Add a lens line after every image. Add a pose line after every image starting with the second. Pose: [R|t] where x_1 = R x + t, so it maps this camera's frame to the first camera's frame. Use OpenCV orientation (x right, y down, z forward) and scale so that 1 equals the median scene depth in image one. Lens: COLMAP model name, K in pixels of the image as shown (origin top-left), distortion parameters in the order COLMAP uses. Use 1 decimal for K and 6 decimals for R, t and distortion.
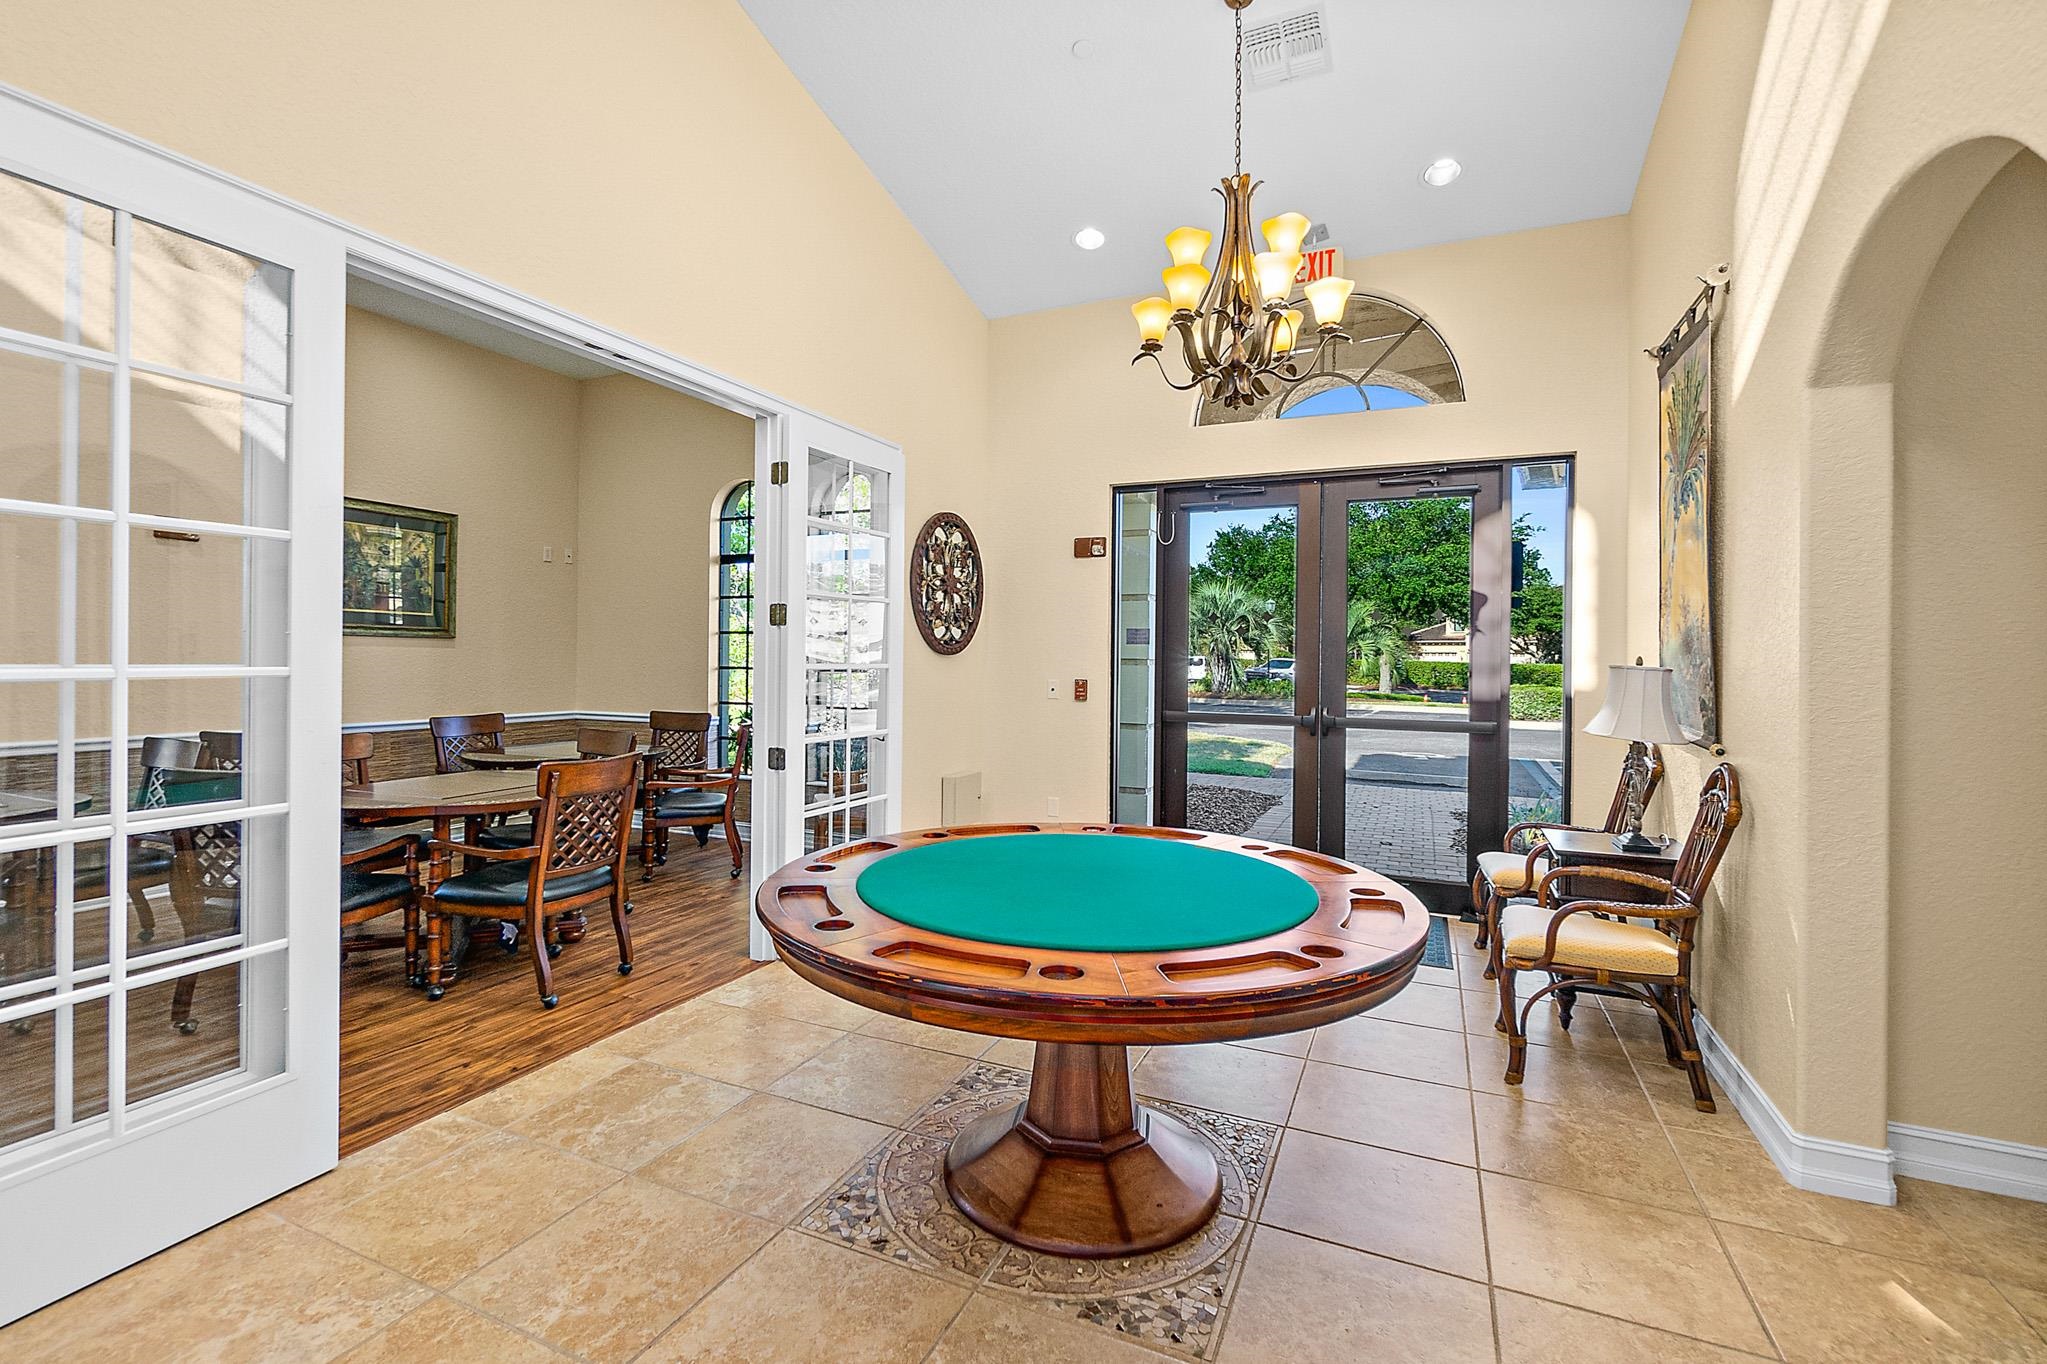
lens RADIAL K [[898.9, 0, 1016.8], [0, 898.9, 668.4], [0, 0, 1]] dist [-0.001901, 0.000210]
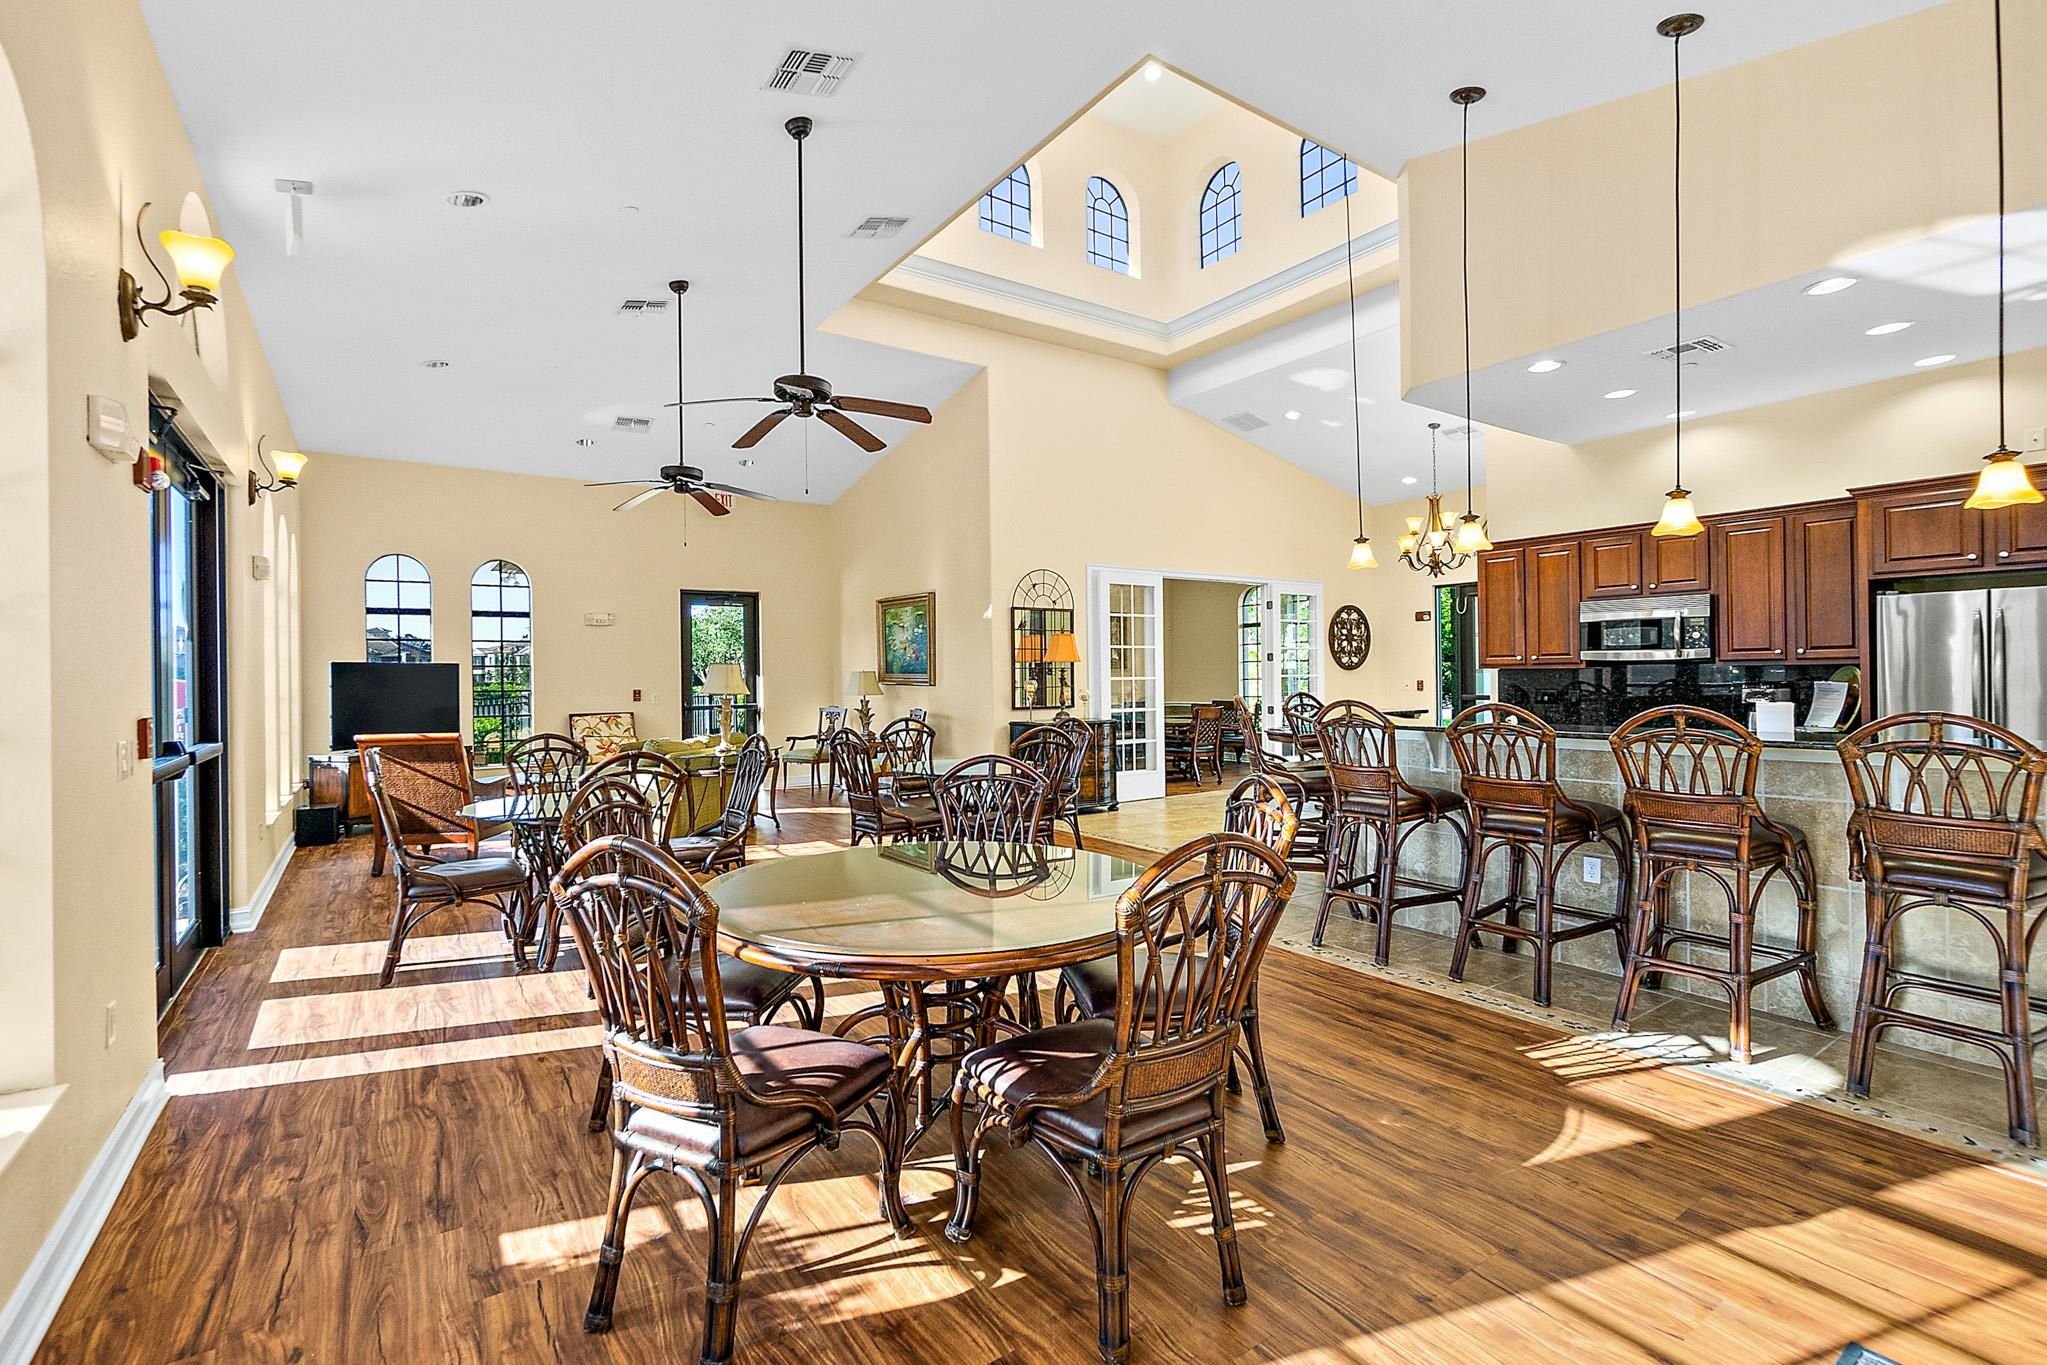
lens RADIAL K [[898.9, 0, 1016.8], [0, 898.9, 668.9], [0, 0, 1]] dist [-0.001901, 0.000210]
pose [[0.855438, -0.023362, -0.517378, 0.358430], [0.012617, 0.999626, -0.024276, 0.024347], [0.517752, 0.014239, 0.855413, -1.273997]]
